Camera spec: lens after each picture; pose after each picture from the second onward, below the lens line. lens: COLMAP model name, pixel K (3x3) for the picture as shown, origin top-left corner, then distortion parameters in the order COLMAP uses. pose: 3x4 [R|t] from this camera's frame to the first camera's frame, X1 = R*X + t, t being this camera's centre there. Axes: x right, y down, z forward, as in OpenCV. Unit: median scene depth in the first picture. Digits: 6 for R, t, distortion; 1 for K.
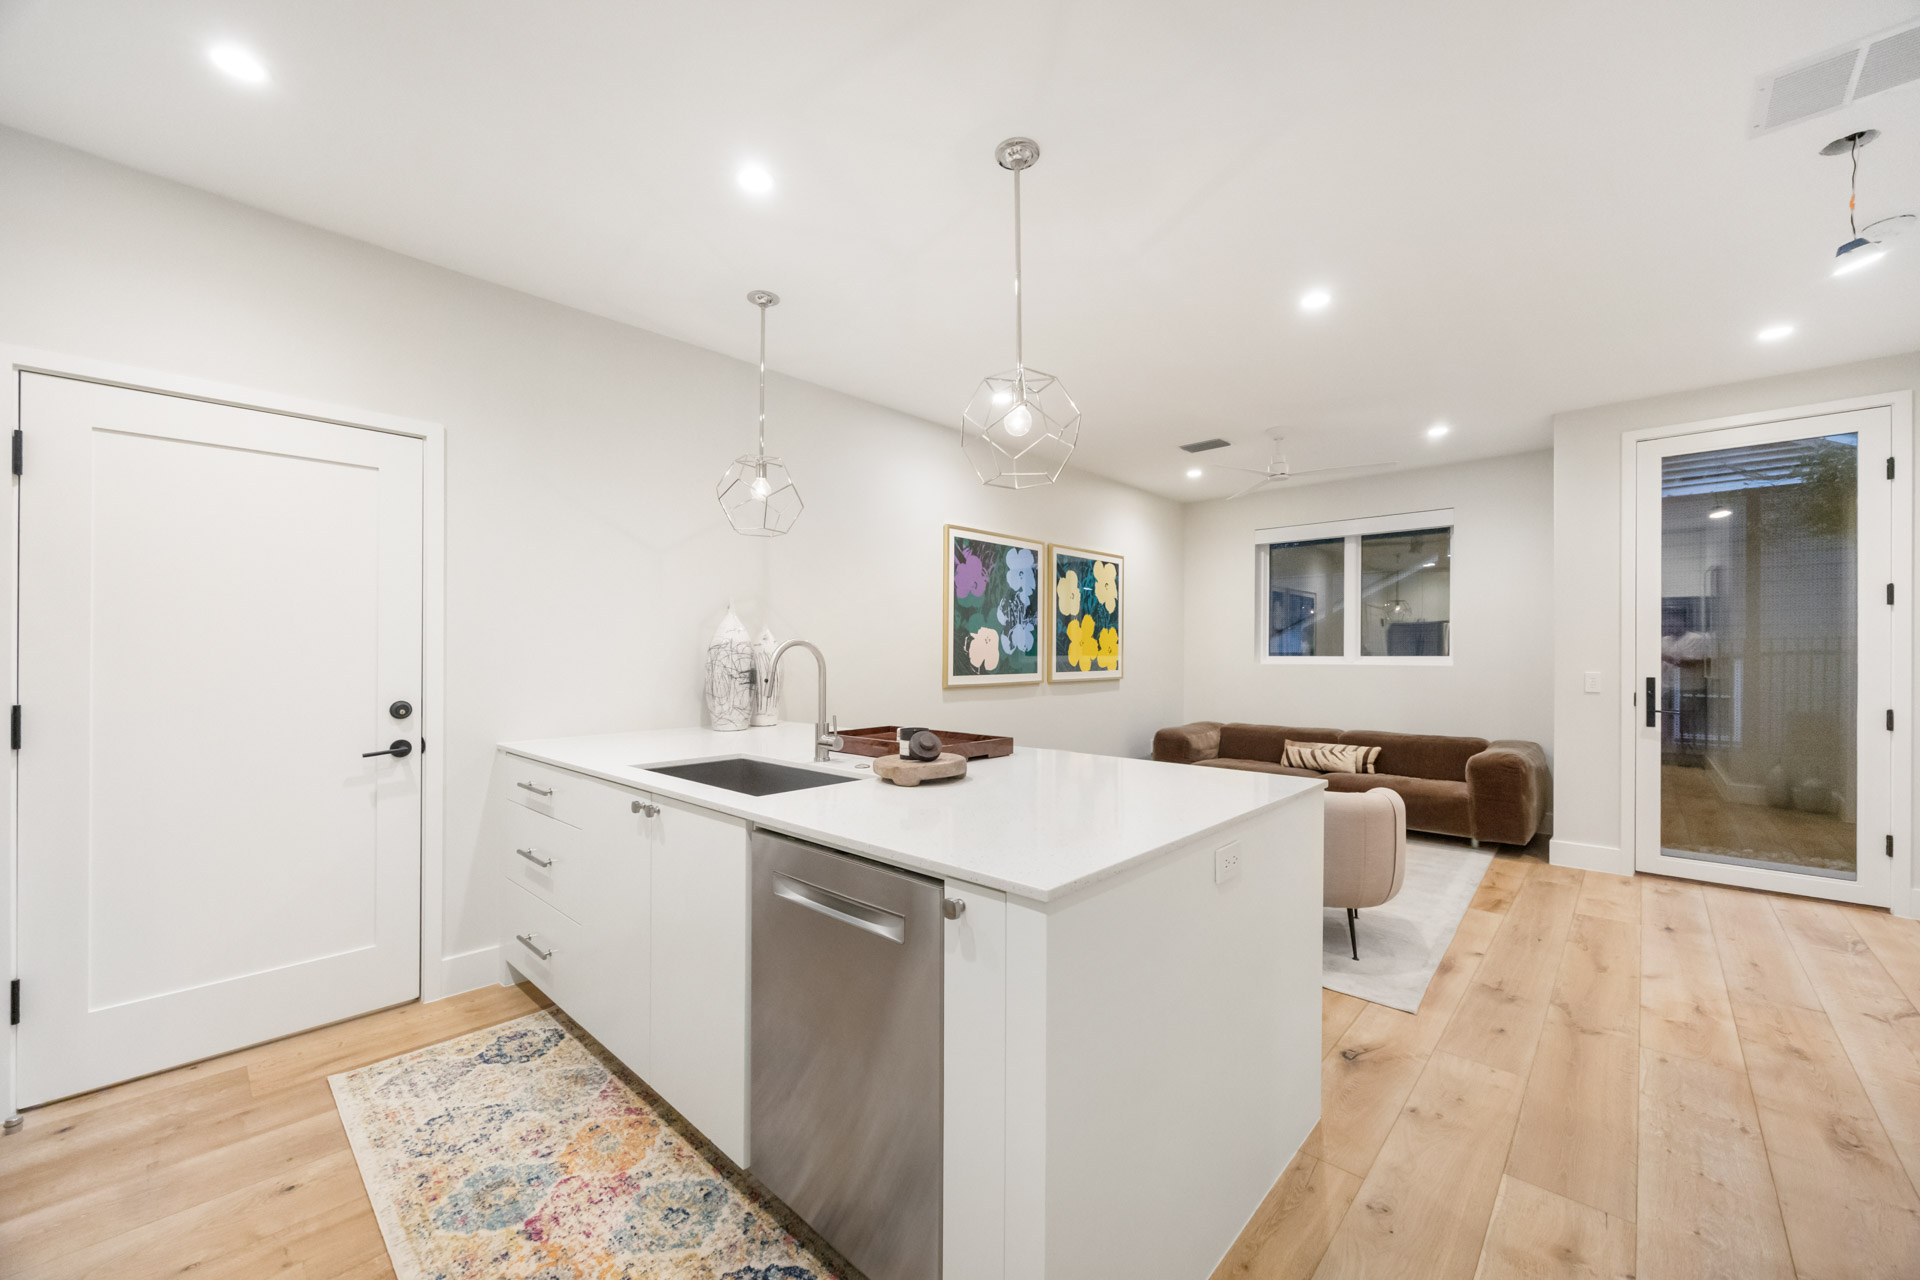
lens RADIAL K [[747.7, 0, 948.9], [0, 747.7, 656.0], [0, 0, 1]] dist [0.000220, -0.000509]
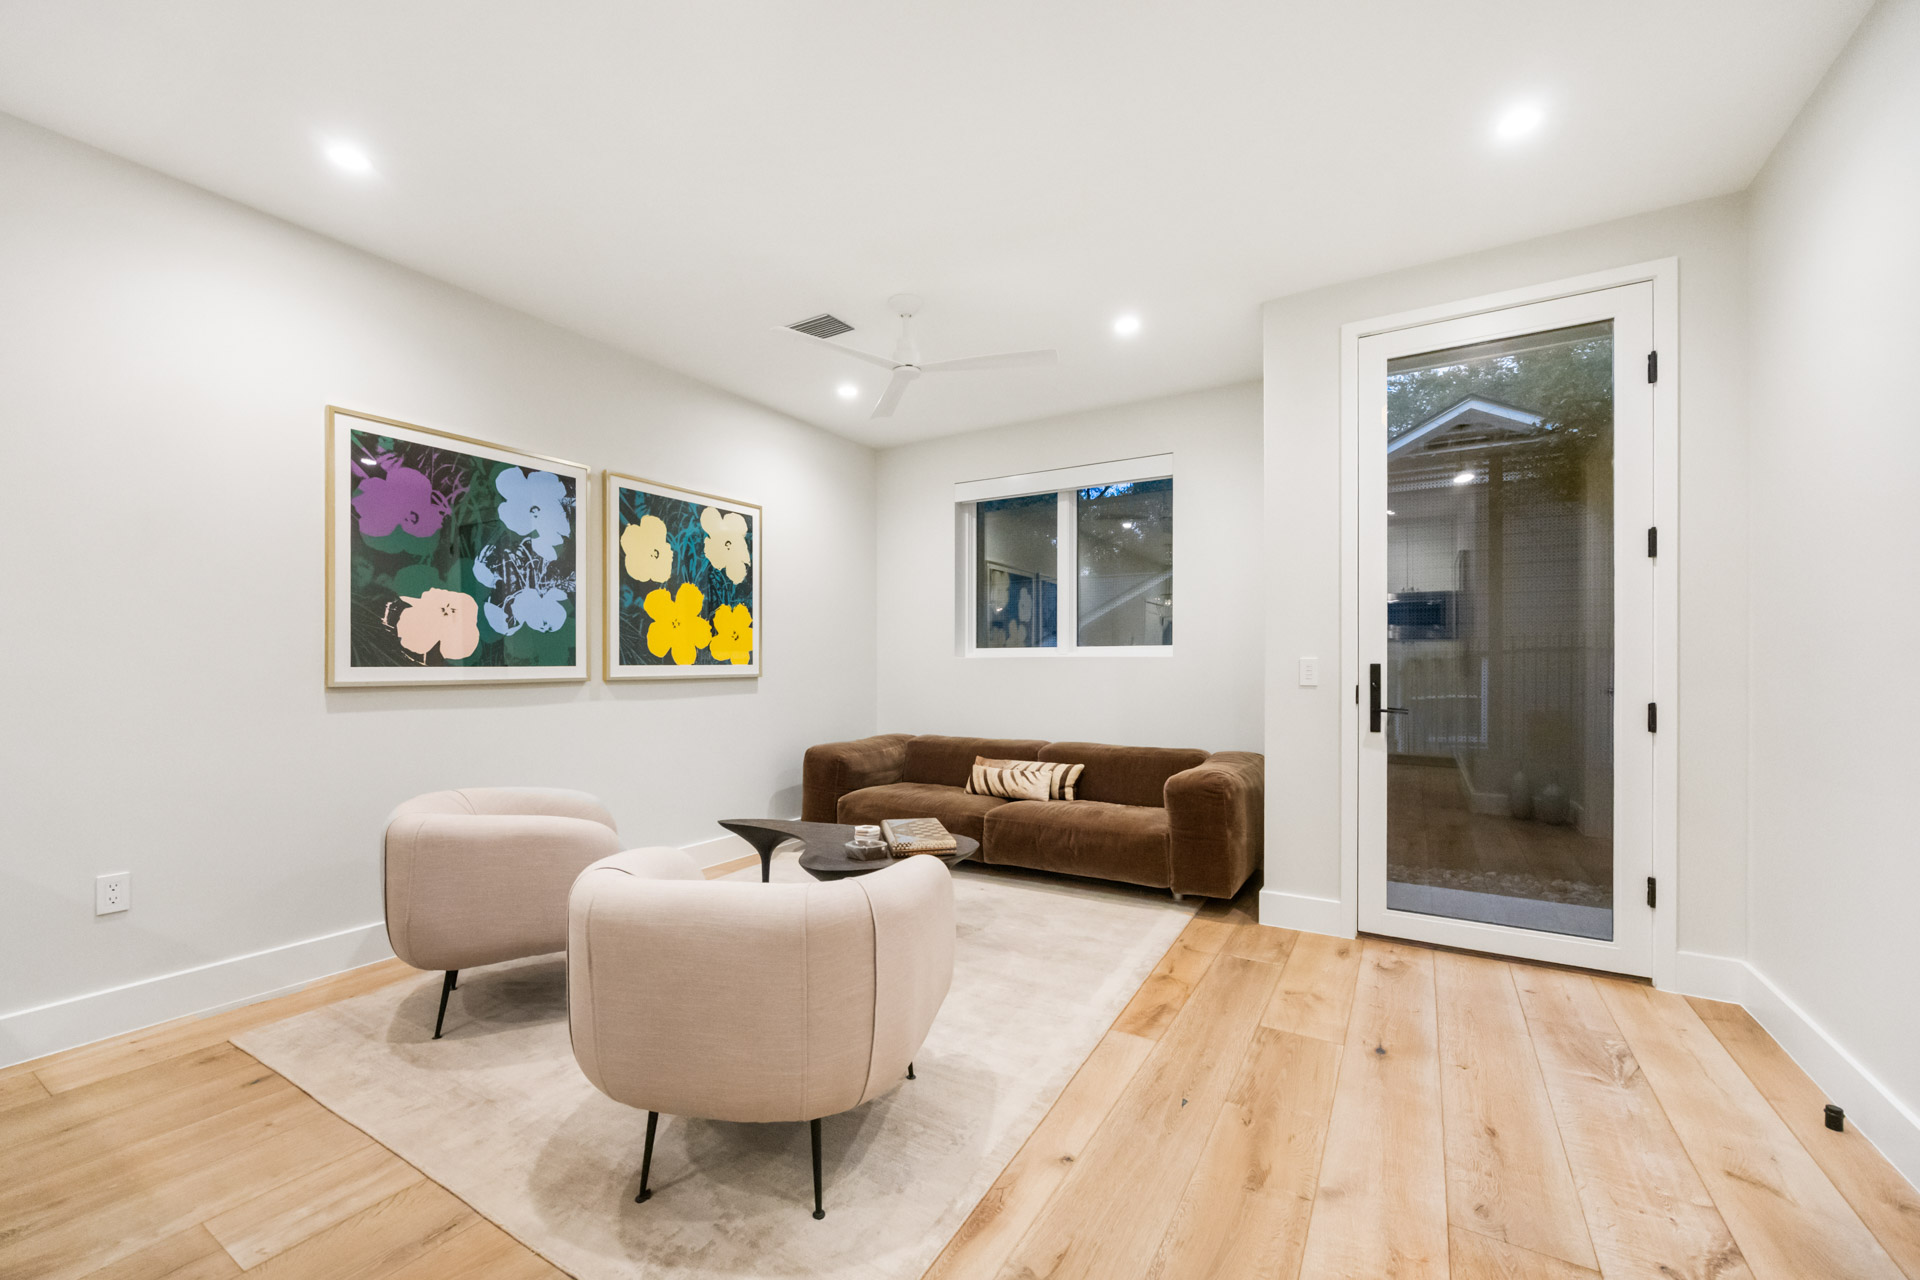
lens RADIAL K [[767.5, 0, 953.4], [0, 767.5, 668.5], [0, 0, 1]] dist [-0.002331, 0.000113]
pose [[0.979535, -0.002486, 0.201258, 0.327682], [0.002015, 0.999995, 0.002545, 0.025681], [-0.201263, -0.002087, 0.979535, 0.298919]]
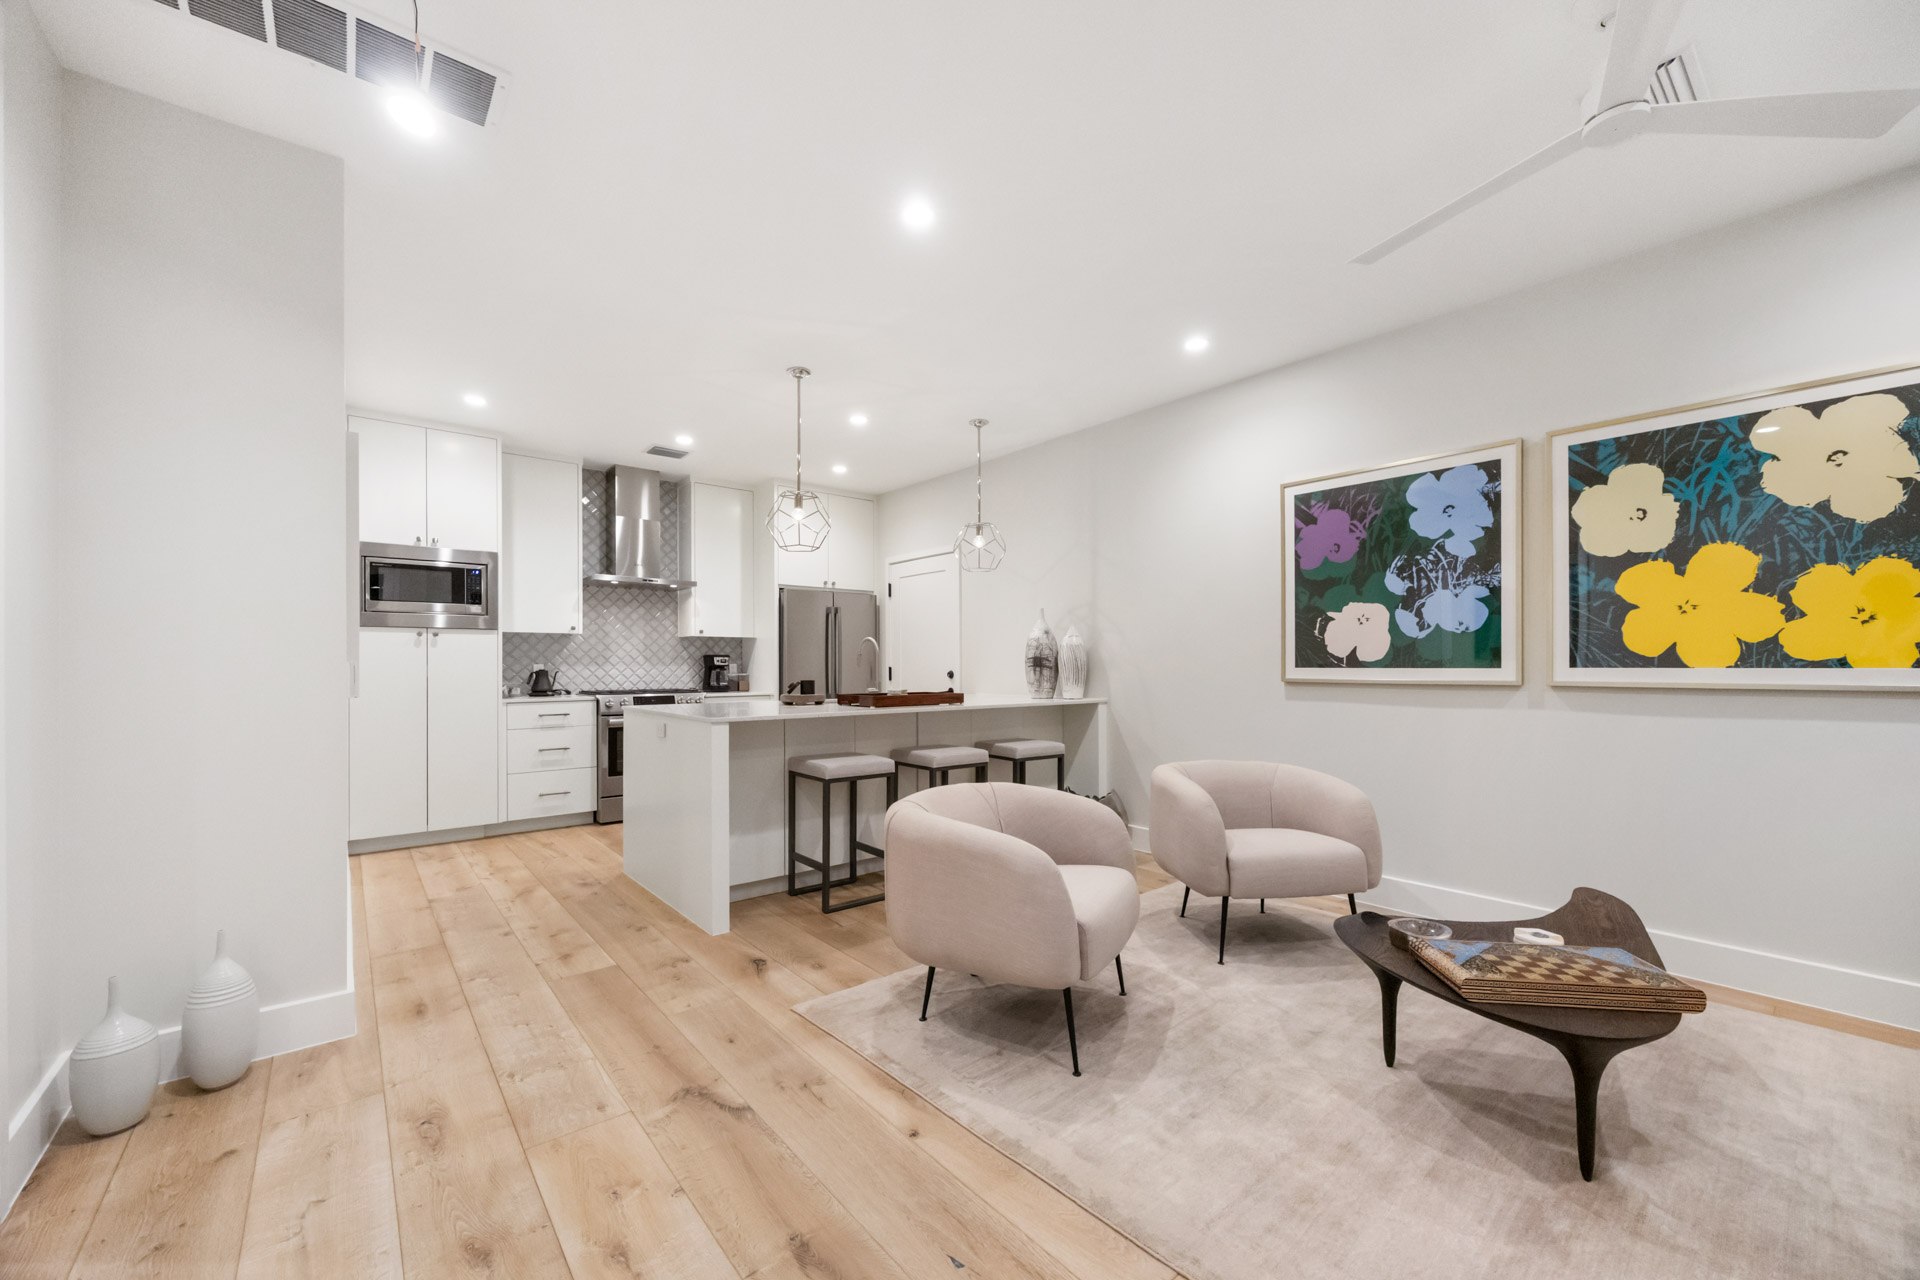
lens RADIAL K [[747.7, 0, 948.9], [0, 747.7, 656.0], [0, 0, 1]] dist [0.000220, -0.000509]
pose [[-0.137180, -0.013748, -0.990451, 0.808775], [-0.006161, 0.999896, -0.013026, 0.025383], [0.990527, 0.004315, -0.137251, 0.698482]]
